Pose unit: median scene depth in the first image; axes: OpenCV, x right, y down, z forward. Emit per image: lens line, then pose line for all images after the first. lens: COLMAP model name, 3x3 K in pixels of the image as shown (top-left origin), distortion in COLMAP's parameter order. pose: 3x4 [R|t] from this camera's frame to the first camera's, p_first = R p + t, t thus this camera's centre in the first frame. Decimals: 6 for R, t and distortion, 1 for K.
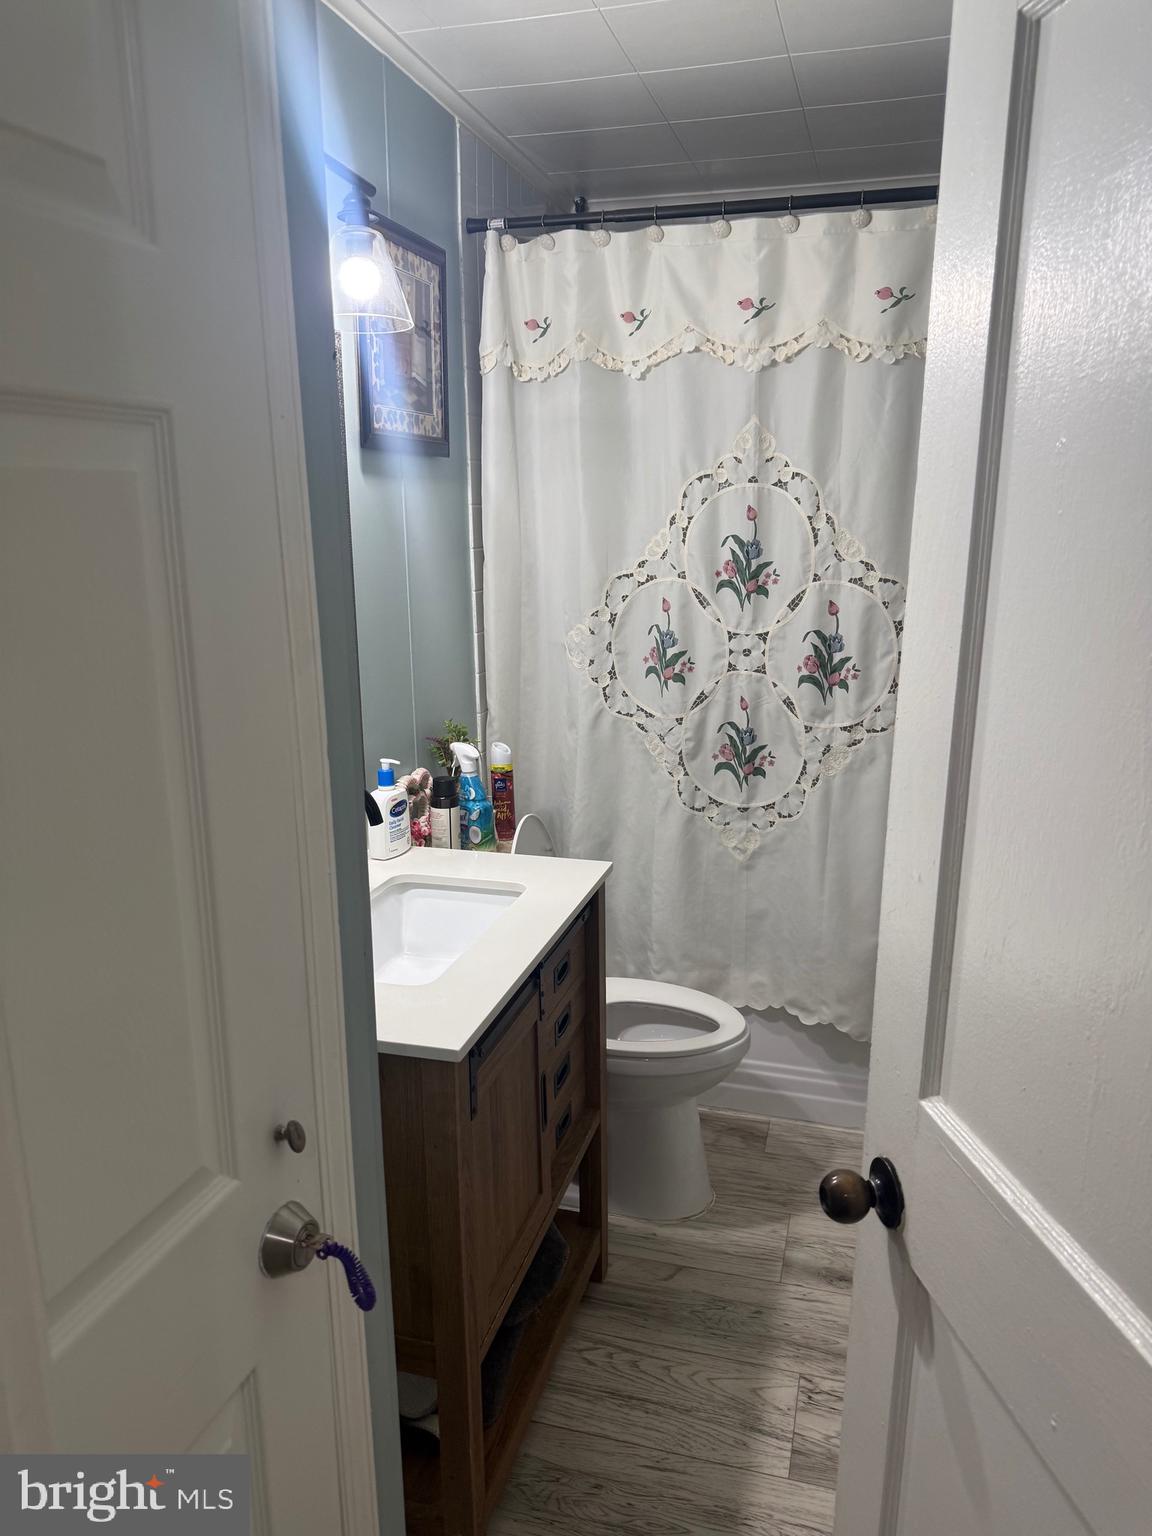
lens RADIAL K [[1054.7, 0, 583.3], [0, 1054.7, 777.8], [0, 0, 1]] dist [0.007313, -0.039043]
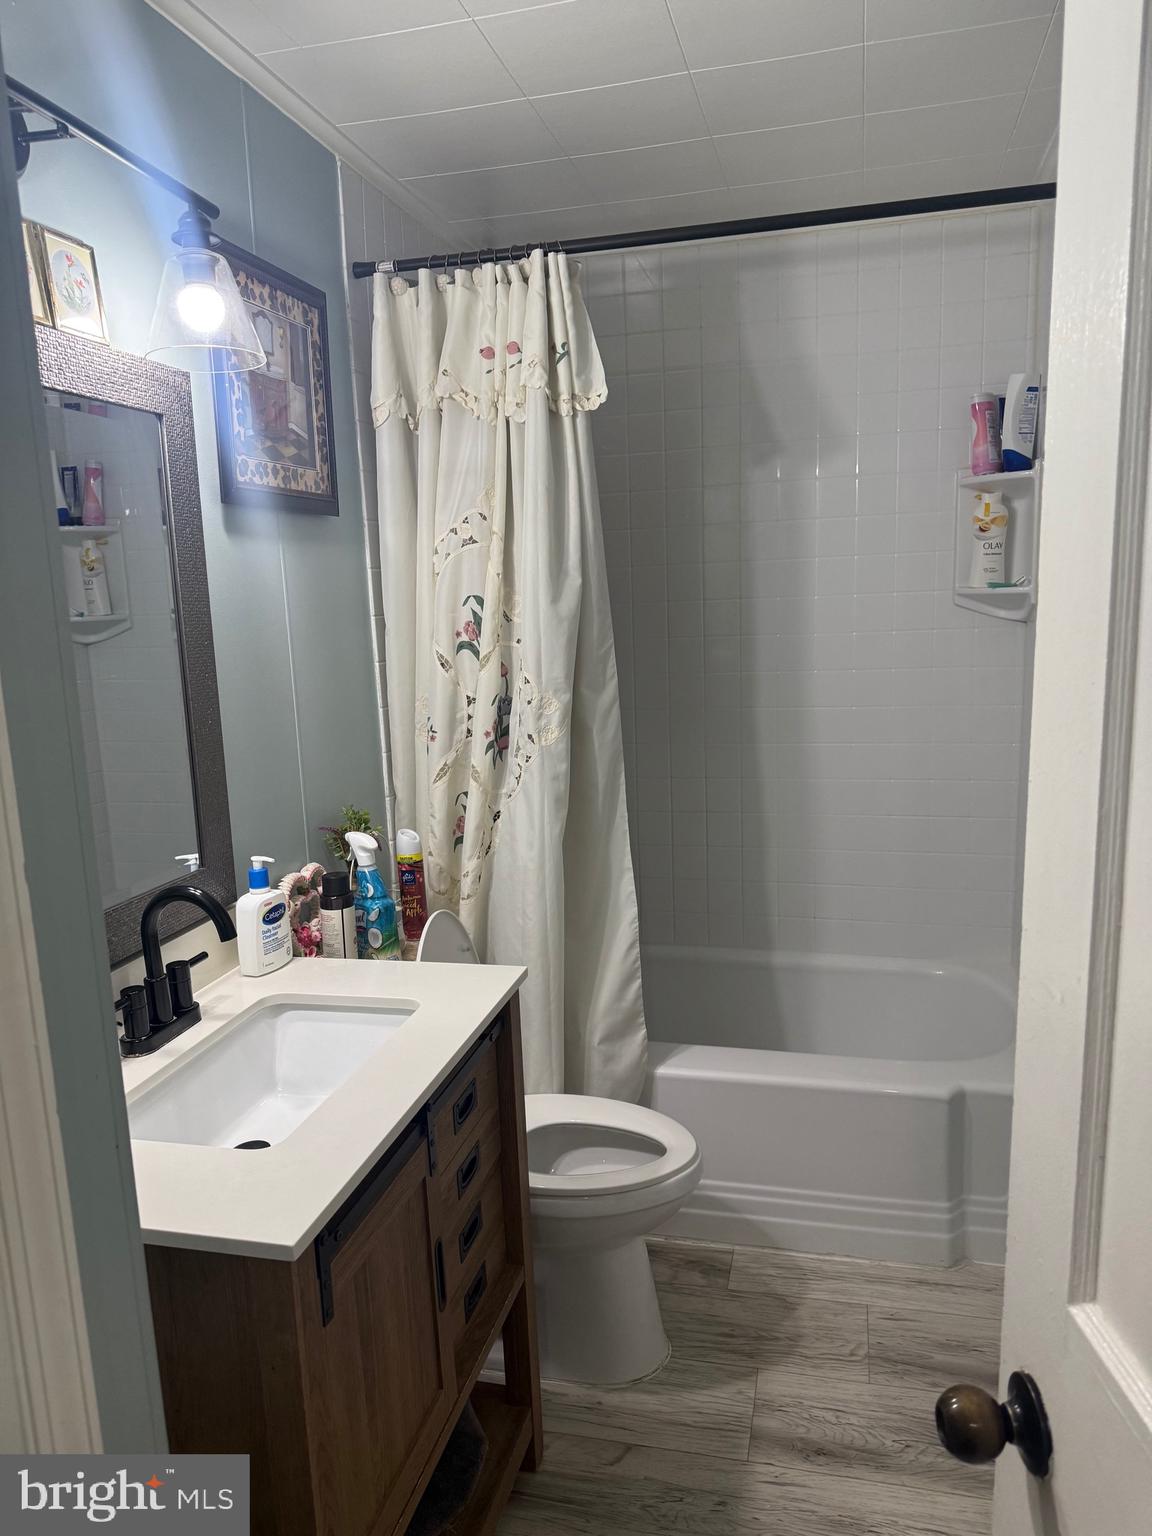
lens RADIAL K [[1054.7, 0, 572.3], [0, 1054.7, 758.7], [0, 0, 1]] dist [0.007313, -0.039043]
pose [[0.999190, -0.033600, 0.022124, 0.048382], [0.035399, 0.995606, -0.086689, -0.012793], [-0.019114, 0.087402, 0.995990, 0.122194]]
